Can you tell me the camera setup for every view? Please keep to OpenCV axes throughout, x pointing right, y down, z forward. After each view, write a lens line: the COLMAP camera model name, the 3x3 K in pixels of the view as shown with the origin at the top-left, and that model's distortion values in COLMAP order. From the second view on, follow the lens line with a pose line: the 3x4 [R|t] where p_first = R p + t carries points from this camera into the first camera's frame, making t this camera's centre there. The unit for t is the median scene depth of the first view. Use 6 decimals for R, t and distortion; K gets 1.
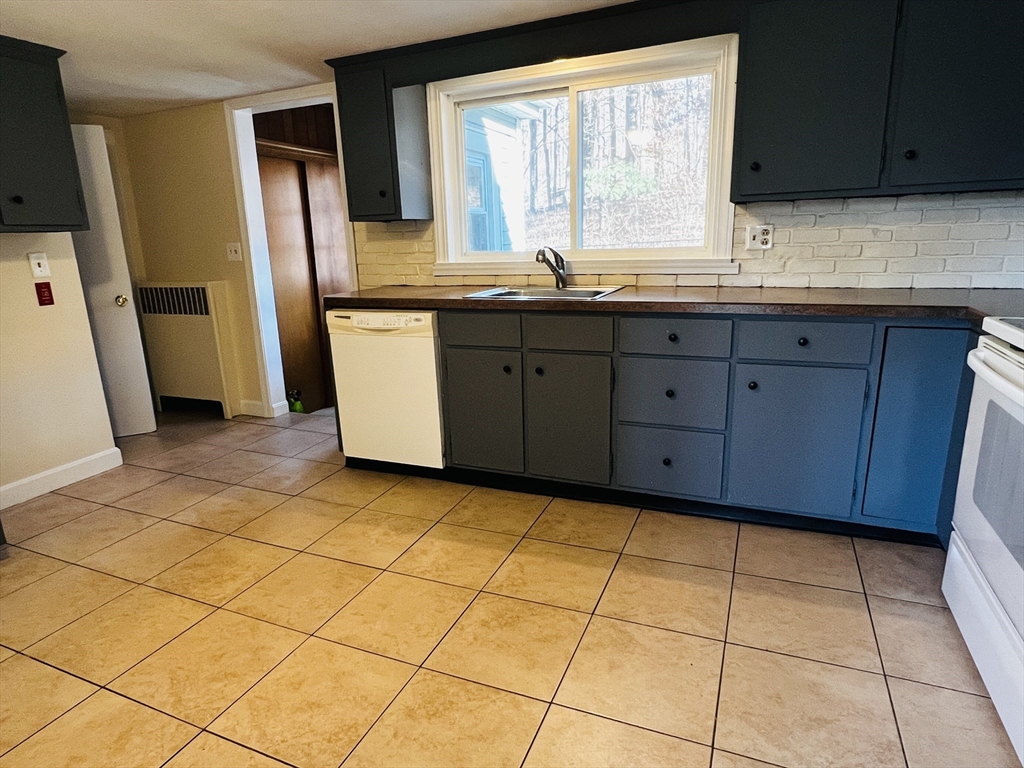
lens RADIAL K [[592.1, 0, 504.8], [0, 592.1, 385.3], [0, 0, 1]] dist [0.000401, -0.002797]
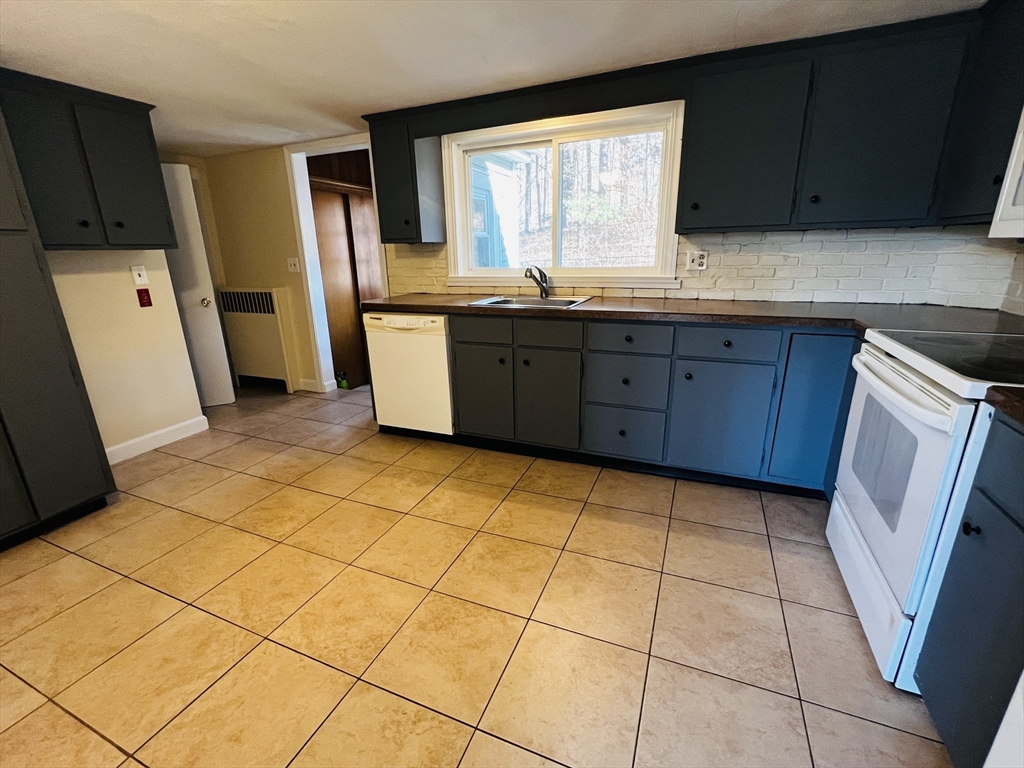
lens RADIAL K [[446.4, 0, 508.7], [0, 446.4, 383.2], [0, 0, 1]] dist [-0.002053, -0.000546]
pose [[0.999915, 0.009228, 0.009173, 0.010968], [-0.009610, 0.999053, 0.042440, -0.019436], [-0.008773, -0.042525, 0.999057, 0.015367]]
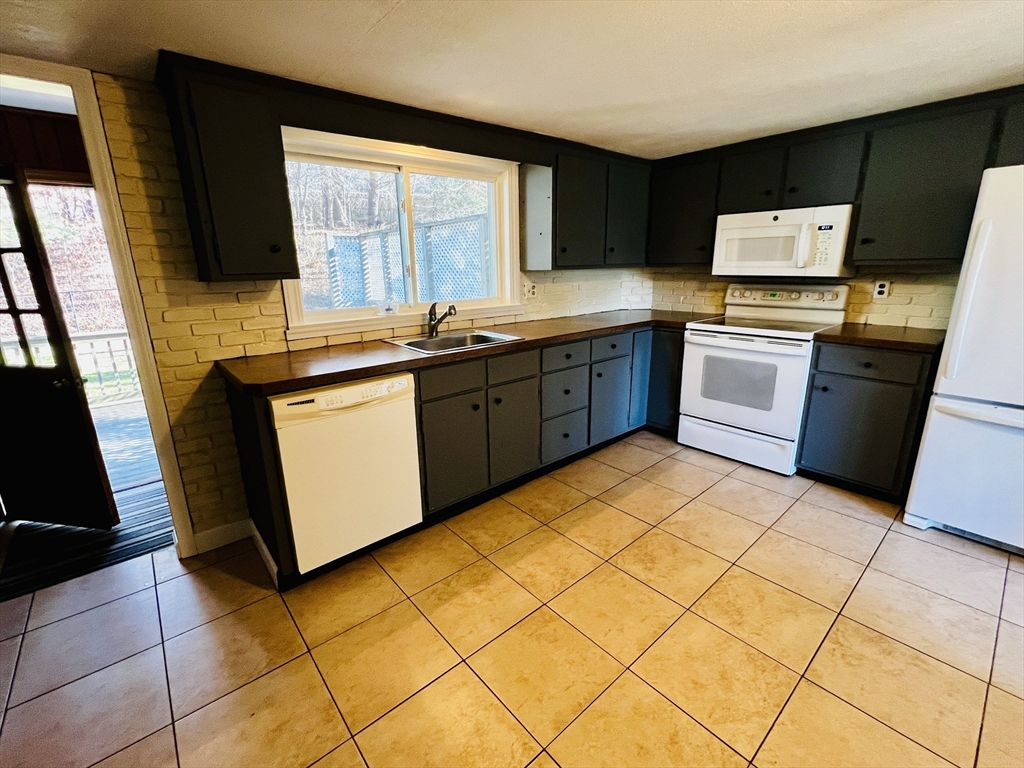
lens RADIAL K [[446.4, 0, 505.6], [0, 446.4, 383.4], [0, 0, 1]] dist [-0.002053, -0.000546]
pose [[0.441524, -0.205937, 0.873297, -0.739516], [0.225773, 0.967487, 0.114002, -0.161568], [-0.868380, 0.146832, 0.473663, 0.525459]]
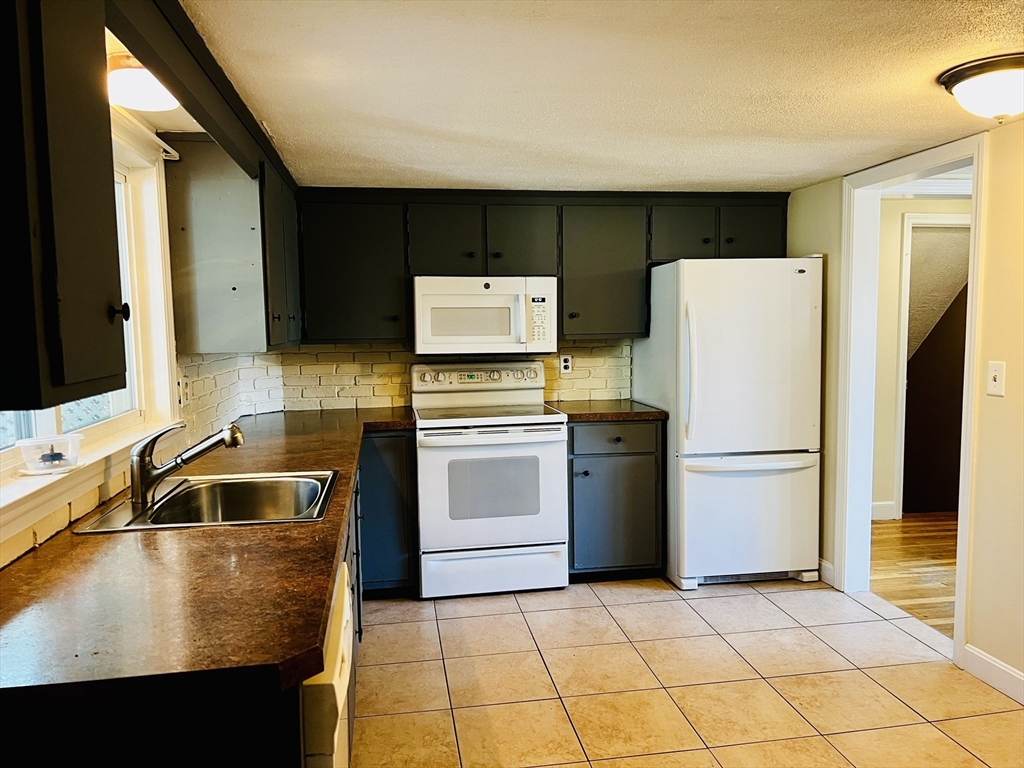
lens RADIAL K [[772.6, 0, 515.8], [0, 772.6, 384.5], [0, 0, 1]] dist [0.047044, -0.014338]
pose [[-0.550543, -0.023662, 0.834471, -0.765402], [0.239620, 0.953056, 0.185114, -0.358087], [-0.799678, 0.301869, -0.519028, 1.218008]]
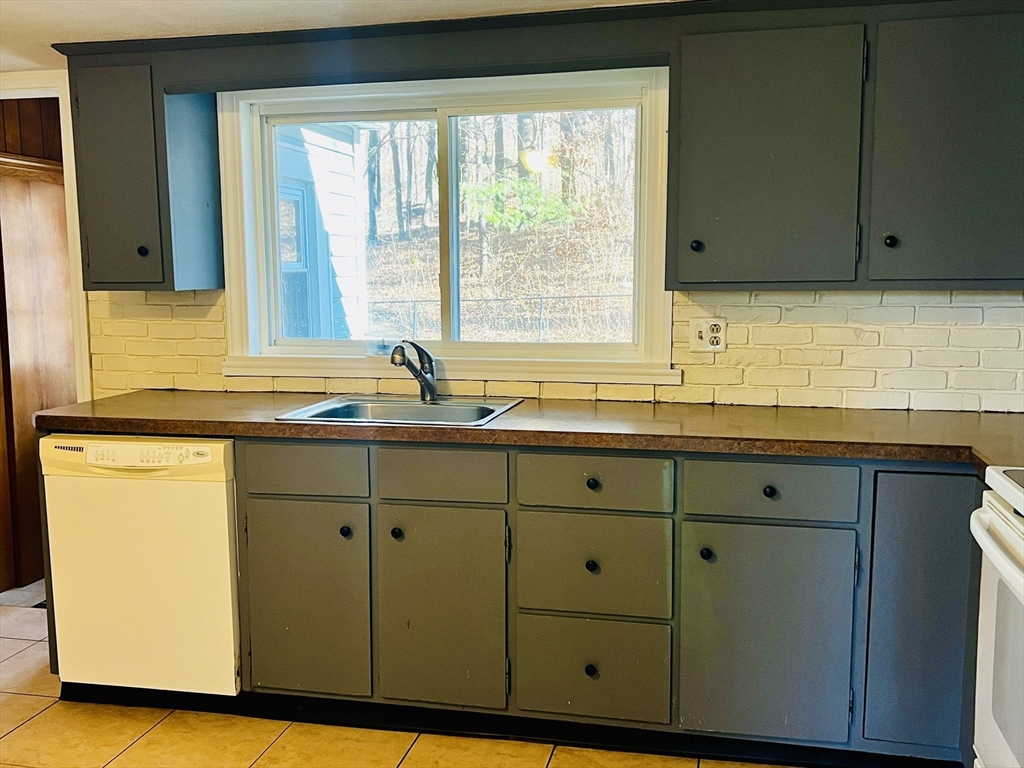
lens RADIAL K [[974.4, 0, 514.3], [0, 974.4, 396.6], [0, 0, 1]] dist [0.036089, 0.000000]
pose [[0.981833, 0.004808, 0.189688, -0.018333], [0.018694, 0.992364, -0.121915, -0.039742], [-0.188826, 0.123247, 0.974246, -0.083832]]
